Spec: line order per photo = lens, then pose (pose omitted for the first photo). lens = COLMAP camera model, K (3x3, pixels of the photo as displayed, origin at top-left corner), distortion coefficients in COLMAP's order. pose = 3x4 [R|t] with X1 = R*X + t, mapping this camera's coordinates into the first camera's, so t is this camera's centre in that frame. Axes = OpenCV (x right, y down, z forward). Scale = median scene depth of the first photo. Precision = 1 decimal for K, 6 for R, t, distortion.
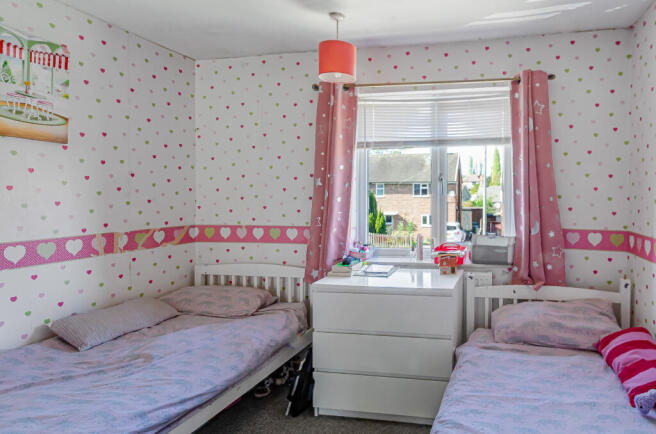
lens RADIAL K [[345.4, 0, 328.0], [0, 345.4, 197.9], [0, 0, 1]] dist [0.002119, 0.000088]
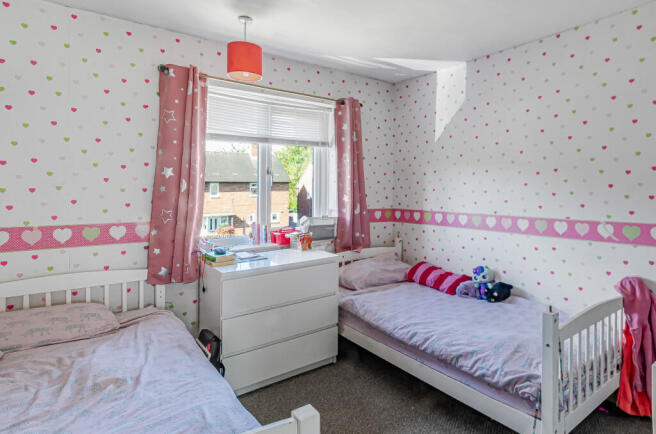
lens RADIAL K [[351.6, 0, 327.9], [0, 351.6, 191.1], [0, 0, 1]] dist [-0.001330, -0.000257]
pose [[0.722330, -0.008091, 0.691501, -0.437963], [0.005533, 0.999967, 0.005920, 0.002408], [-0.691526, -0.000450, 0.722351, 0.029806]]
